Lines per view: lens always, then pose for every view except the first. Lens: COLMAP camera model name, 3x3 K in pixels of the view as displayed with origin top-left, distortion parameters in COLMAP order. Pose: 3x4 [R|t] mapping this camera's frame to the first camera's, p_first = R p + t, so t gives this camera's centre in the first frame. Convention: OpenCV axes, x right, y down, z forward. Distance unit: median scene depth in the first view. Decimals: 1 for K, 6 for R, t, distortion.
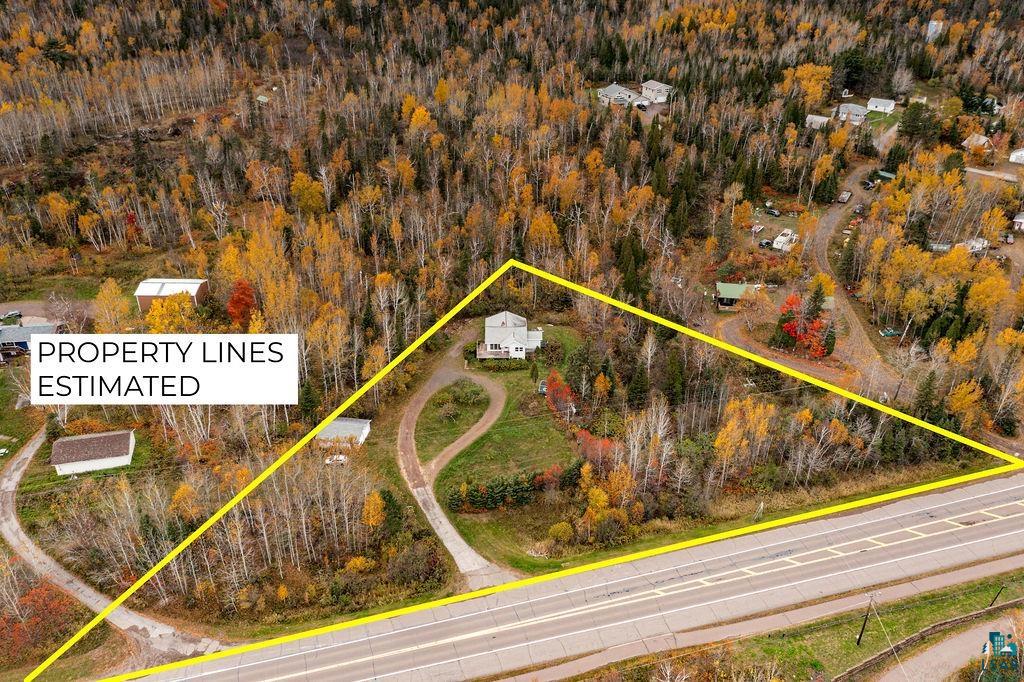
lens RADIAL K [[811.3, 0, 512.7], [0, 811.3, 339.3], [0, 0, 1]] dist [-0.008361, -0.001056]
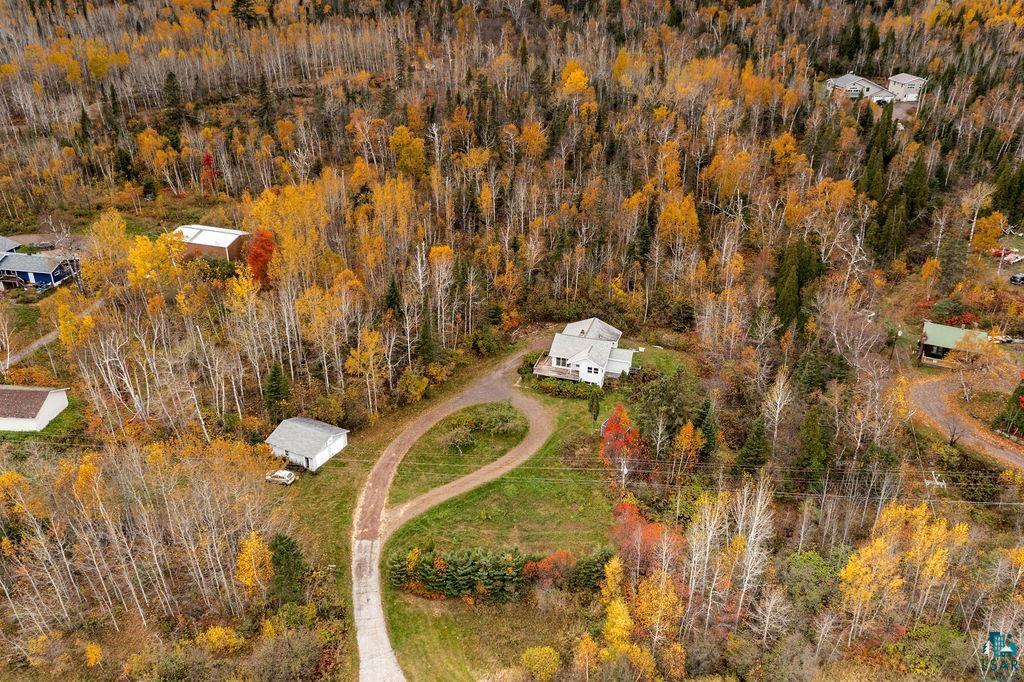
lens RADIAL K [[811.3, 0, 510.5], [0, 811.3, 343.5], [0, 0, 1]] dist [-0.008361, -0.001056]
pose [[0.947382, 0.143075, -0.286350, 0.134185], [-0.152618, 0.988222, -0.011169, 0.007576], [0.281380, 0.054283, 0.958060, 0.295846]]
